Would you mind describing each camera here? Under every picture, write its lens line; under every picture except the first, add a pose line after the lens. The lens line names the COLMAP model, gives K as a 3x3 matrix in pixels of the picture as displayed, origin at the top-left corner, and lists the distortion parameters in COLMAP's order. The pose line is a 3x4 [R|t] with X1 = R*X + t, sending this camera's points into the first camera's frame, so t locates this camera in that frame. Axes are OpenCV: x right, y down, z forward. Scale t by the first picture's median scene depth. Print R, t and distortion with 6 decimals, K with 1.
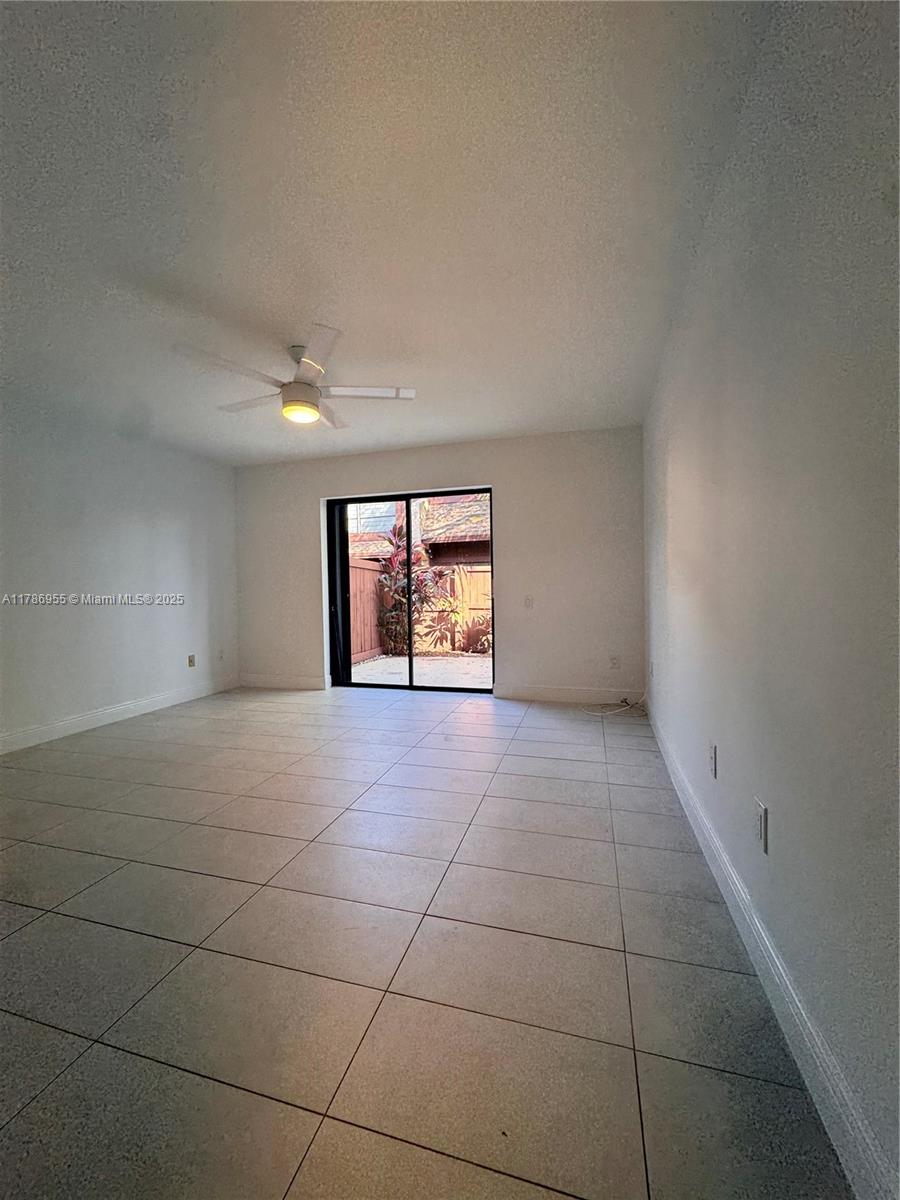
lens RADIAL K [[480.6, 0, 450.2], [0, 480.6, 597.7], [0, 0, 1]] dist [-0.001884, 0.000325]
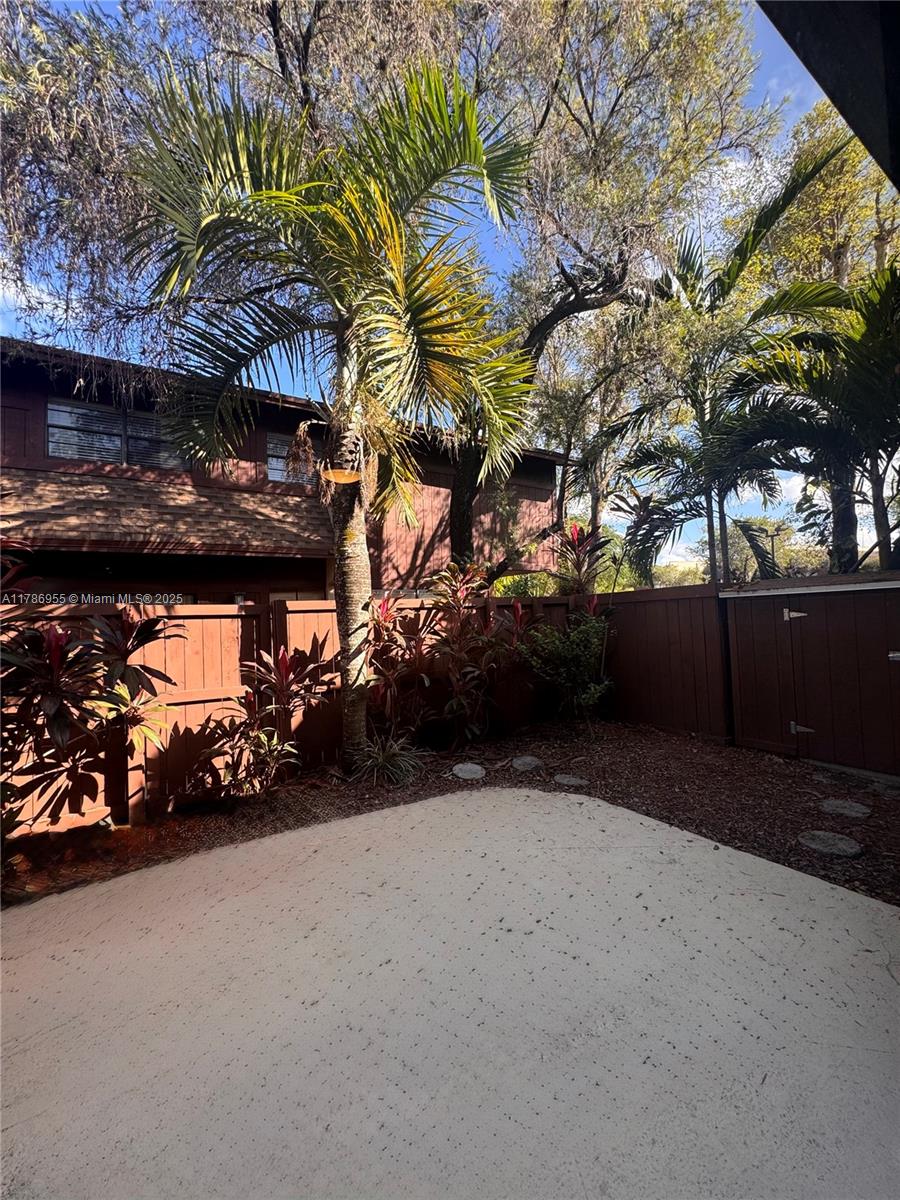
lens RADIAL K [[480.6, 0, 449.4], [0, 480.6, 599.4], [0, 0, 1]] dist [-0.001884, 0.000325]
pose [[0.666081, 0.011522, 0.745791, -0.081754], [0.040946, 0.997808, -0.051985, -0.027562], [-0.744755, 0.065163, 0.664149, 0.402961]]
